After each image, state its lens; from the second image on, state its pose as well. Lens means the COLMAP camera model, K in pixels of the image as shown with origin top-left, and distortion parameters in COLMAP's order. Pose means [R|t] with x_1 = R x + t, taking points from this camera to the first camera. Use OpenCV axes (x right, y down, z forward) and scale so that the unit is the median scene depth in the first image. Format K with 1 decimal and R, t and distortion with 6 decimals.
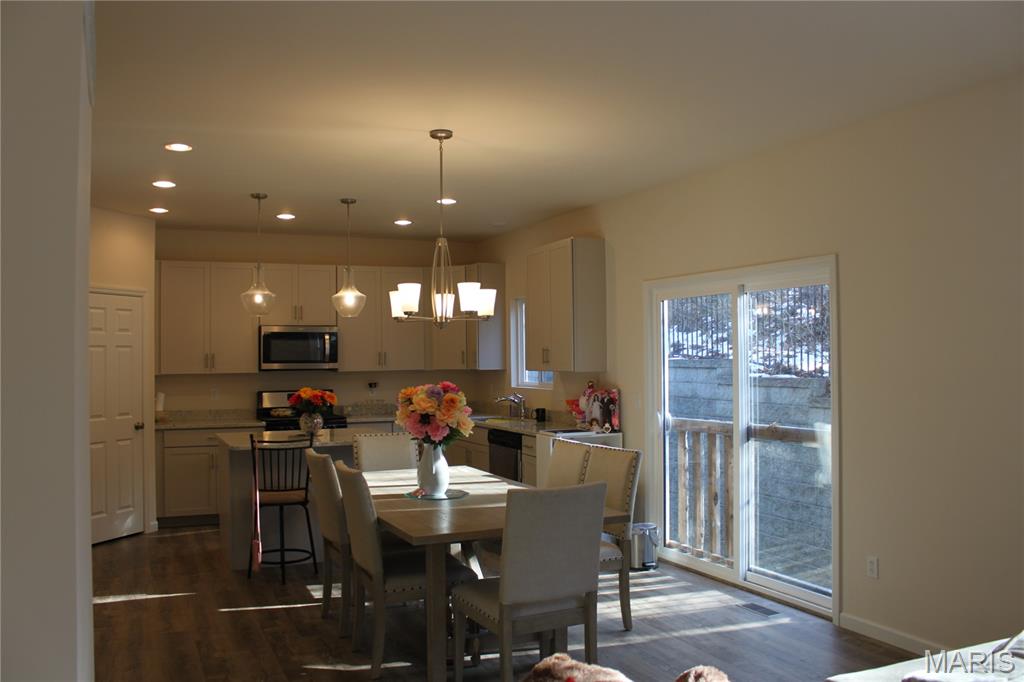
lens RADIAL K [[846.5, 0, 509.8], [0, 846.5, 343.1], [0, 0, 1]] dist [-0.151135, 0.121381]
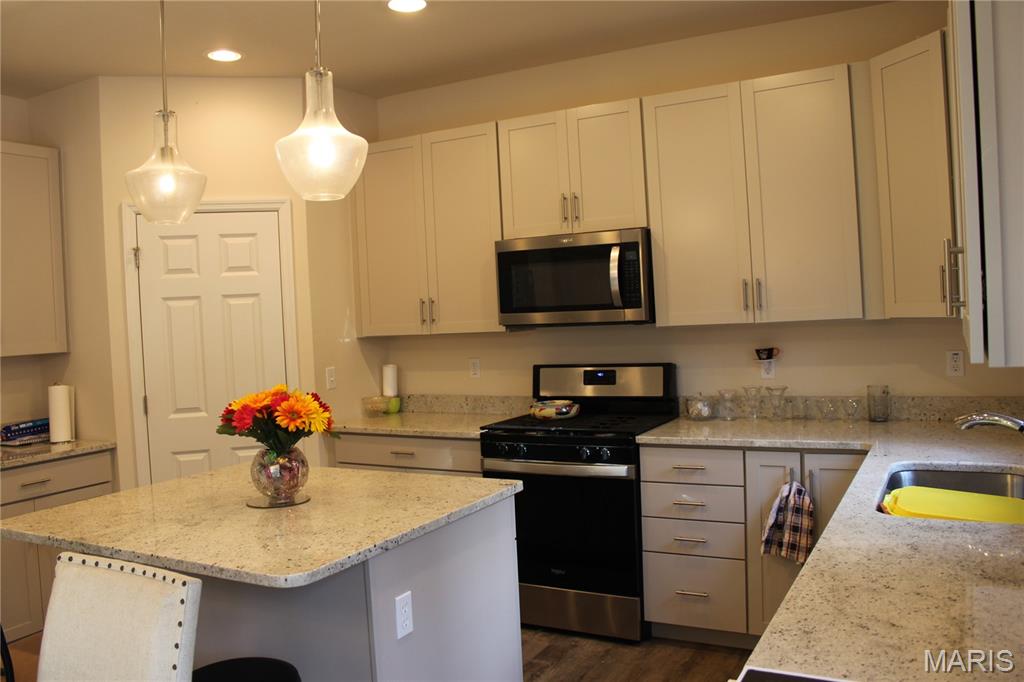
lens RADIAL K [[846.5, 0, 501.7], [0, 846.5, 334.3], [0, 0, 1]] dist [-0.151135, 0.121381]
pose [[0.586381, 0.006097, -0.810013, 0.129270], [0.054421, 0.997416, 0.046903, 0.012636], [0.808205, -0.071585, 0.584534, 0.710138]]
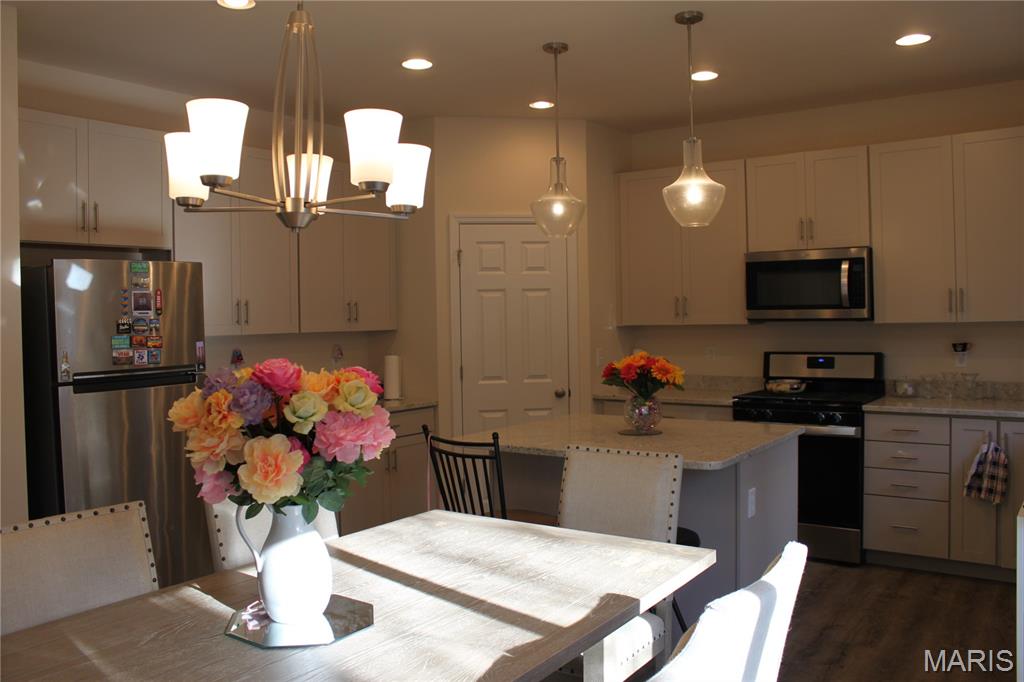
lens RADIAL K [[846.5, 0, 501.1], [0, 846.5, 333.0], [0, 0, 1]] dist [-0.151135, 0.121381]
pose [[0.481038, 0.020513, -0.876460, 0.194103], [0.027677, 0.998873, 0.038568, 0.011732], [0.876263, -0.042810, 0.479928, 0.523694]]
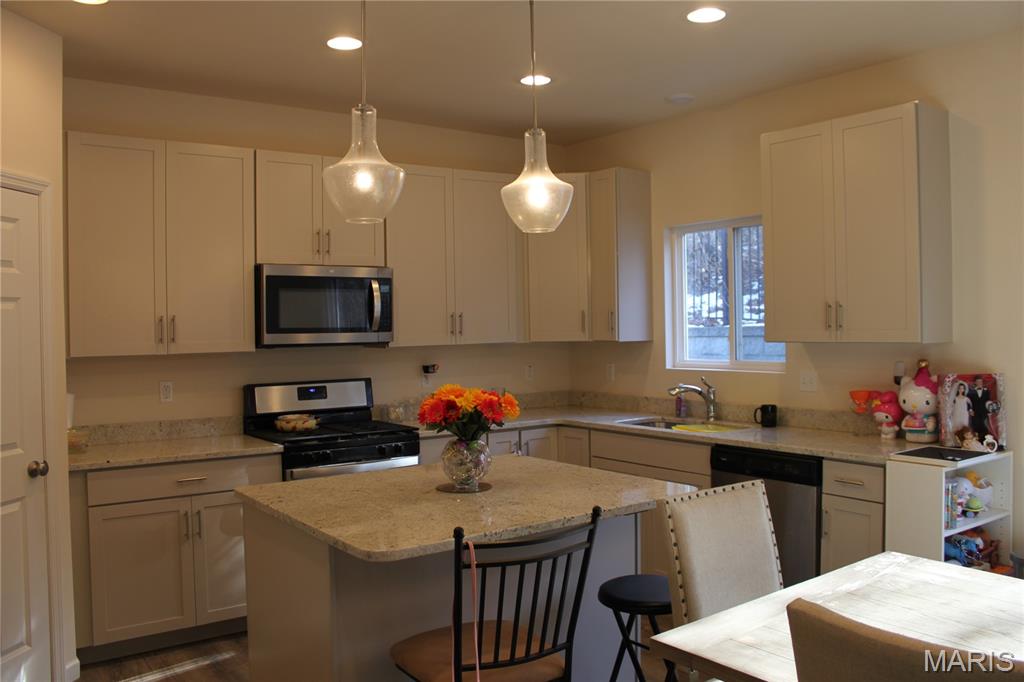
lens RADIAL K [[846.5, 0, 513.4], [0, 846.5, 337.0], [0, 0, 1]] dist [-0.151135, 0.121381]
pose [[0.980998, -0.008426, 0.193837, -0.248960], [0.003242, 0.999629, 0.027048, 0.012603], [-0.193993, -0.025905, 0.980661, 0.451215]]
